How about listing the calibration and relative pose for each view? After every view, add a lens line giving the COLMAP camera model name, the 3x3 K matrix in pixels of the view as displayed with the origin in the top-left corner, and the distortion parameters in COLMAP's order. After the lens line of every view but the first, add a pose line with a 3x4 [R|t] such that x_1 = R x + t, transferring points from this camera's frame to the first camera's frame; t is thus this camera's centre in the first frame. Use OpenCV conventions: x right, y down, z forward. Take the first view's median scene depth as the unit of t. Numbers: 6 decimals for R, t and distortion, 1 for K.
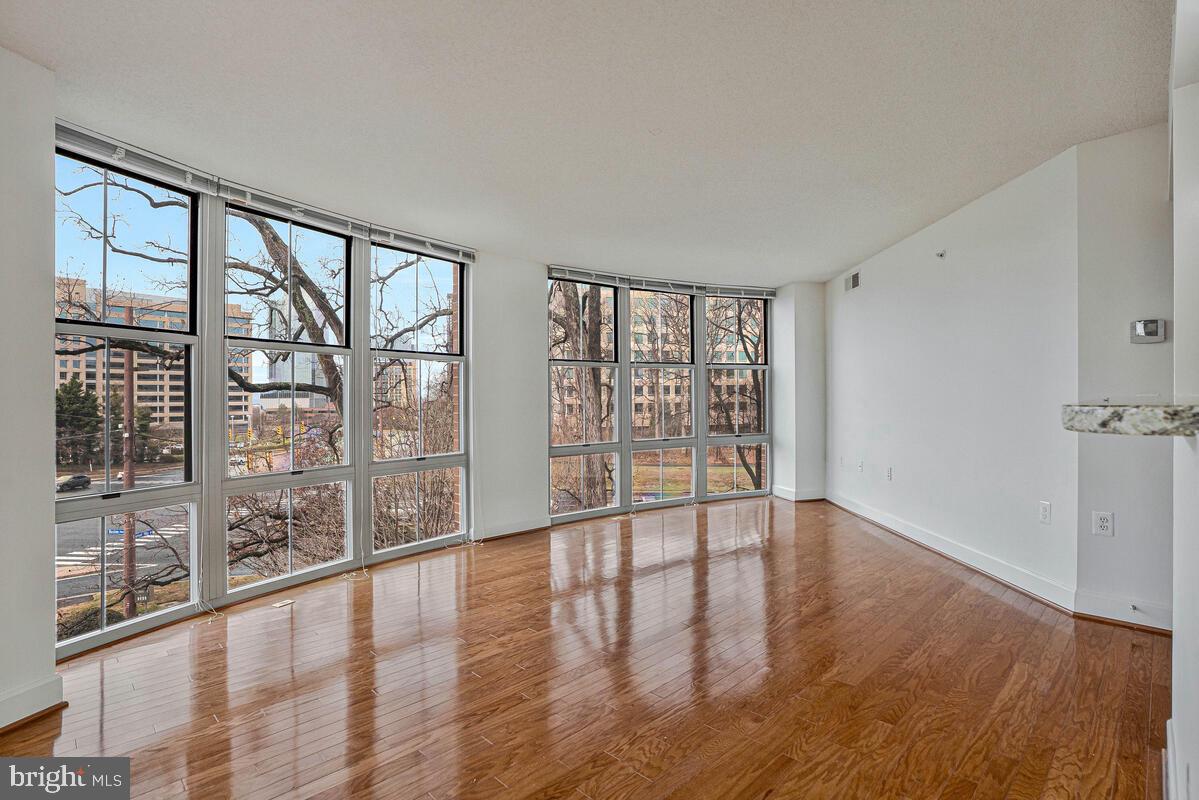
lens RADIAL K [[597.7, 0, 583.5], [0, 597.7, 379.1], [0, 0, 1]] dist [-0.059599, 0.029917]
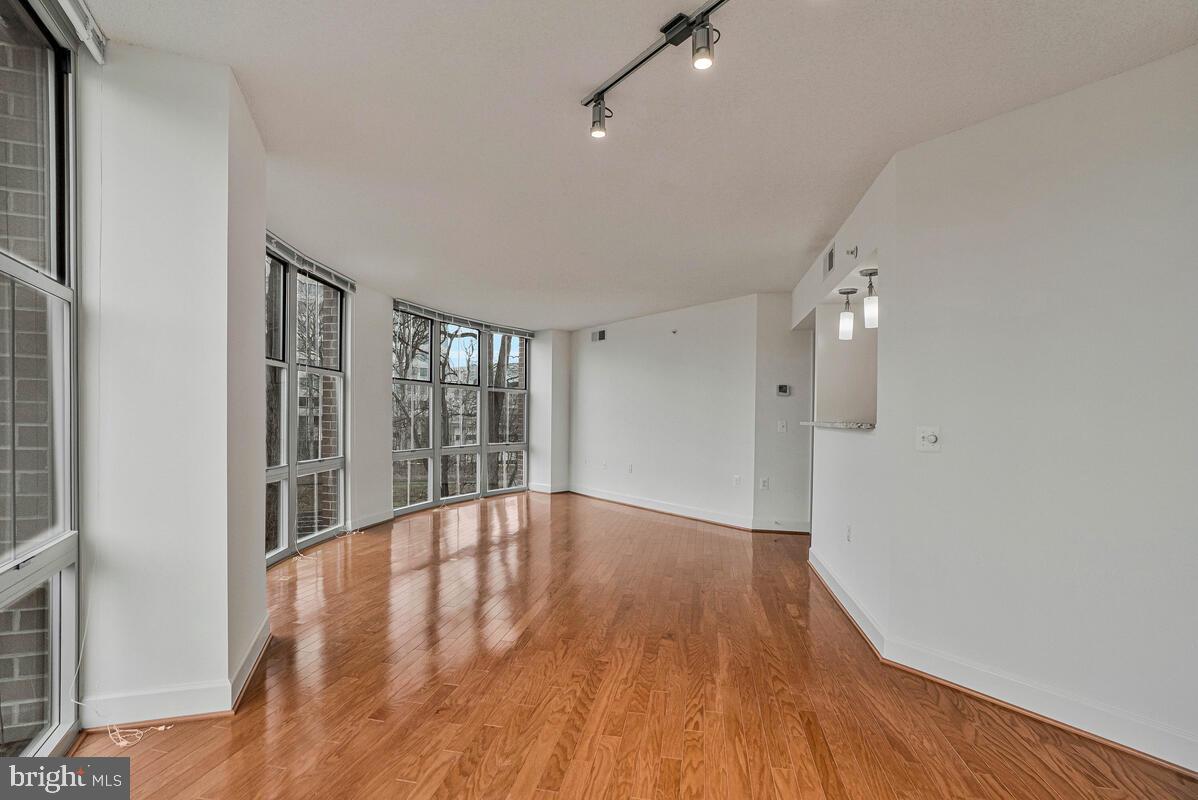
lens RADIAL K [[580.0, 0, 585.4], [0, 580.0, 387.0], [0, 0, 1]] dist [-0.072044, 0.027414]
pose [[0.835698, 0.054148, 0.546514, -0.376731], [-0.046826, 0.998529, -0.027331, -0.002227], [-0.547190, -0.002751, 0.837004, -0.171915]]
